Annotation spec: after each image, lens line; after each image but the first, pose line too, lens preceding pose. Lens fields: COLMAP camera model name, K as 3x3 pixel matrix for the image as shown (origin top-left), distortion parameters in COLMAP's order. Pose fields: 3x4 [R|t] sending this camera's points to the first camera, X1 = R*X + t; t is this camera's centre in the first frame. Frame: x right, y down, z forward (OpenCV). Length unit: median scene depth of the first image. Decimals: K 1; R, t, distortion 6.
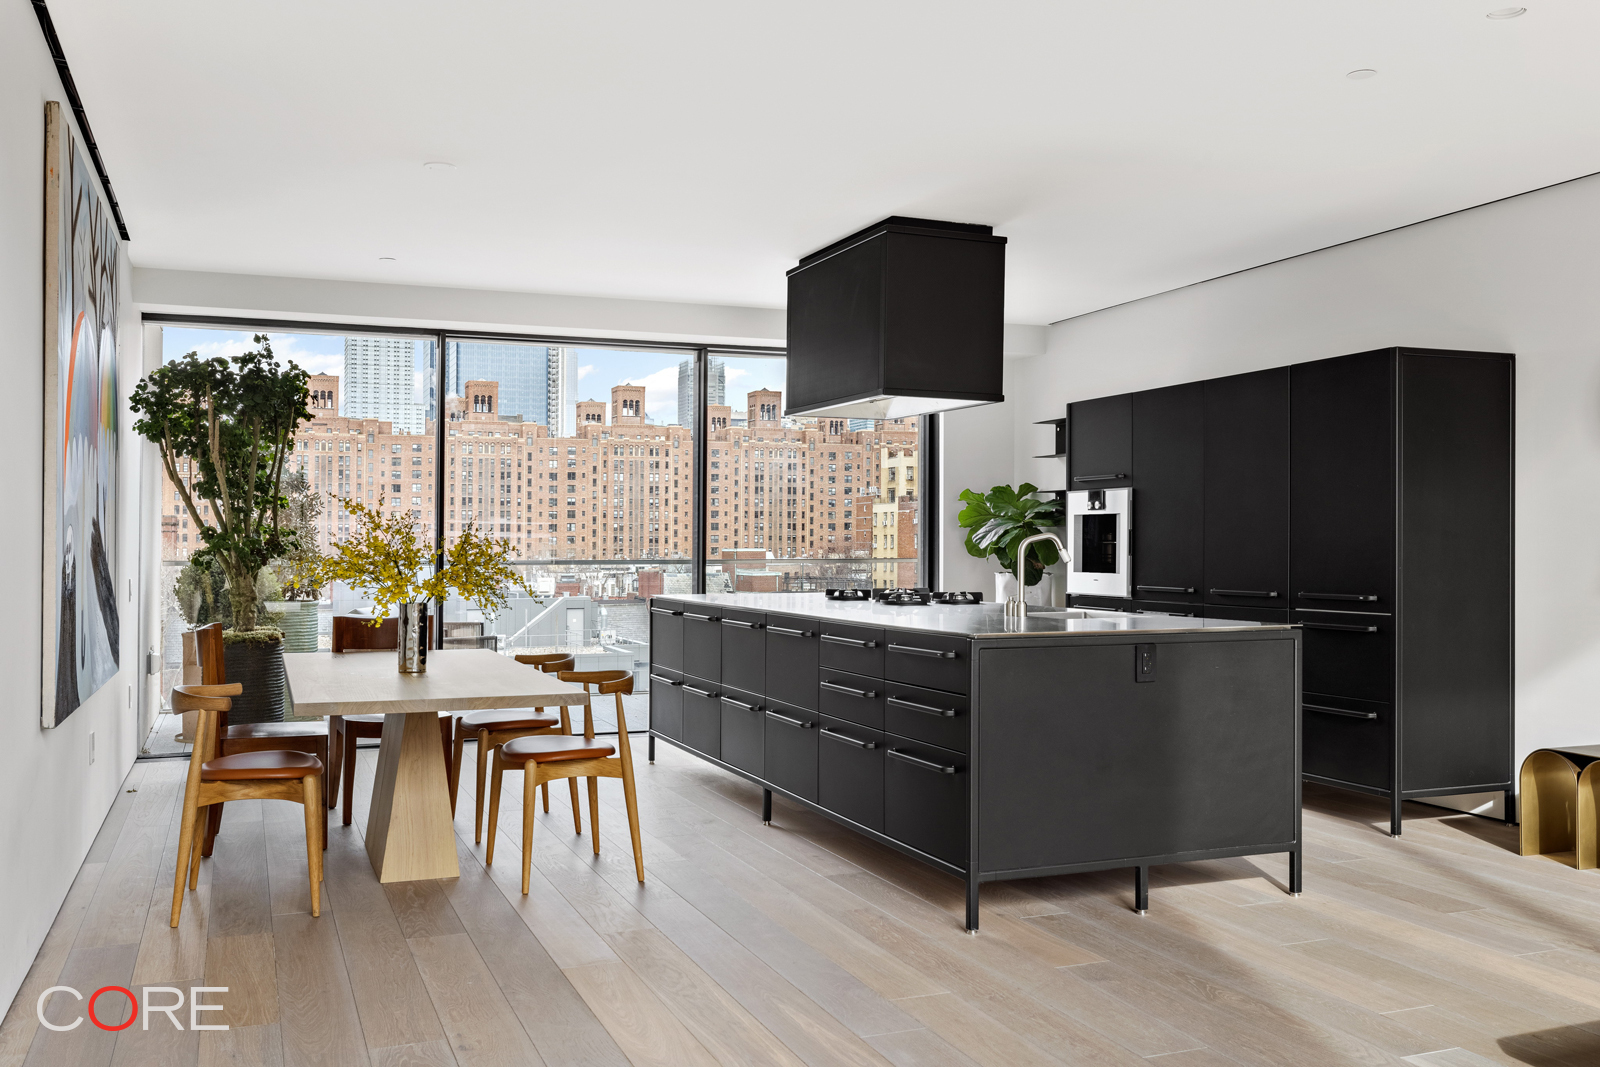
lens RADIAL K [[1433.6, 0, 800.0], [0, 1433.6, 533.5], [0, 0, 1]] dist [0.000227, -0.000400]
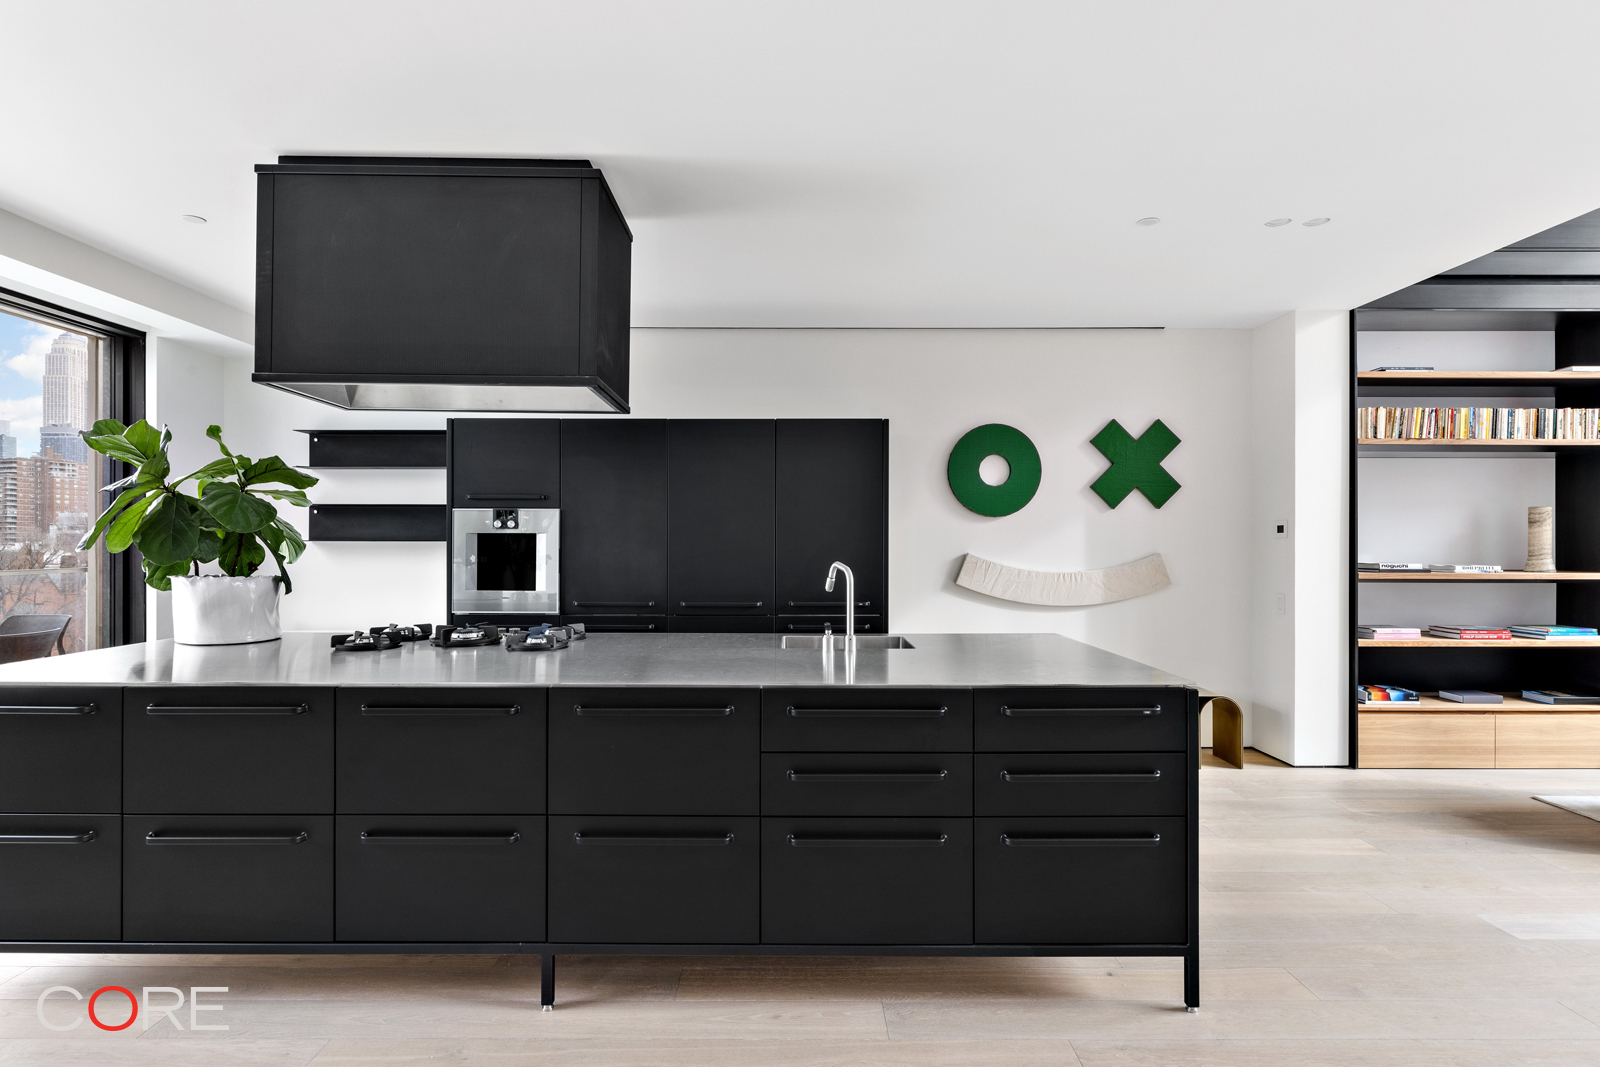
lens RADIAL K [[836.1, 0, 800.0], [0, 836.1, 533.5], [0, 0, 1]] dist [0.002533, 0.000496]
pose [[0.369336, 0.015639, 0.929164, -0.277178], [-0.006513, 0.999877, -0.014240, -0.006219], [-0.929273, -0.000793, 0.369393, 0.618026]]
